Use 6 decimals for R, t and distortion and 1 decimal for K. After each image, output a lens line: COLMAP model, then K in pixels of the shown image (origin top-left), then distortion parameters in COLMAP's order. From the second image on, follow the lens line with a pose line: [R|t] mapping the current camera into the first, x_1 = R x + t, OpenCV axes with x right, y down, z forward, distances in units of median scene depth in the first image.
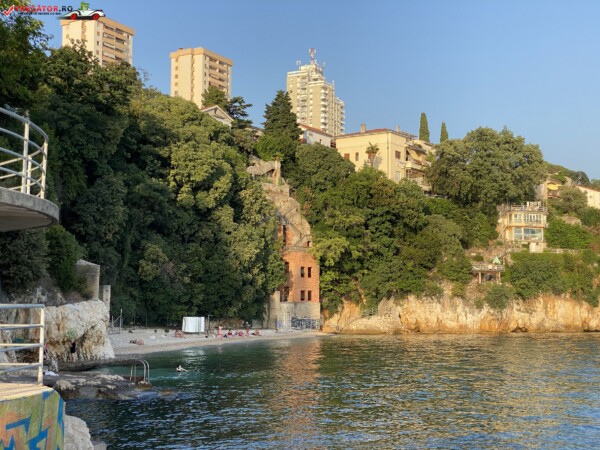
lens RADIAL K [[885.1, 0, 312.7], [0, 885.1, 214.2], [0, 0, 1]] dist [0.067104, 0.000000]
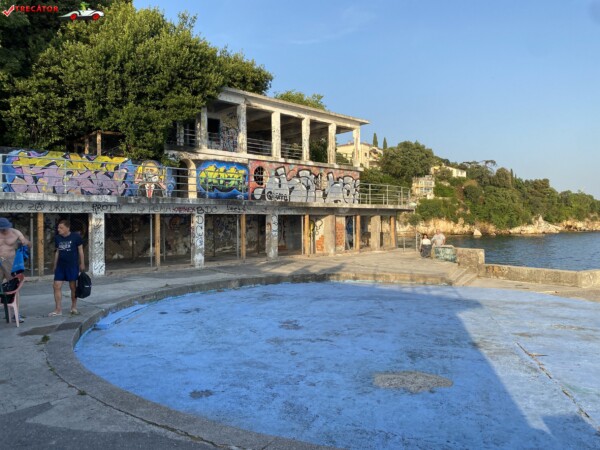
lens RADIAL K [[448.4, 0, 304.4], [0, 448.4, 221.3], [0, 0, 1]] dist [0.053545, -0.082808]
pose [[0.999851, -0.014455, 0.009452, -0.074953], [0.013472, 0.995209, 0.096843, -0.015420], [-0.010807, -0.096701, 0.995255, -0.108246]]
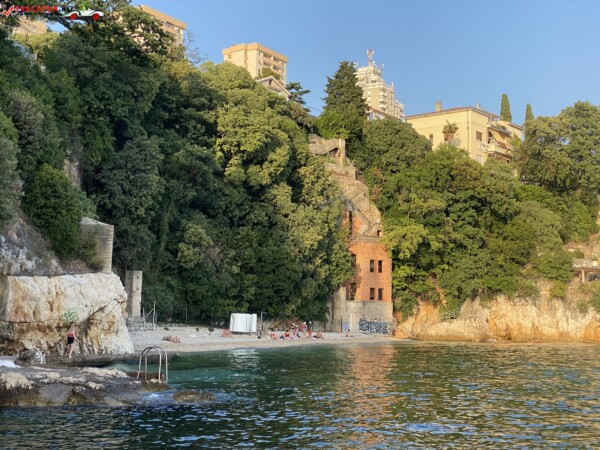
lens RADIAL K [[885.1, 0, 296.3], [0, 885.1, 212.4], [0, 0, 1]] dist [0.067104, 0.000000]
pose [[0.996900, -0.000288, -0.078672, -0.016133], [-0.001416, 0.999766, -0.021600, 0.030698], [0.078660, 0.021645, 0.996666, 0.140742]]
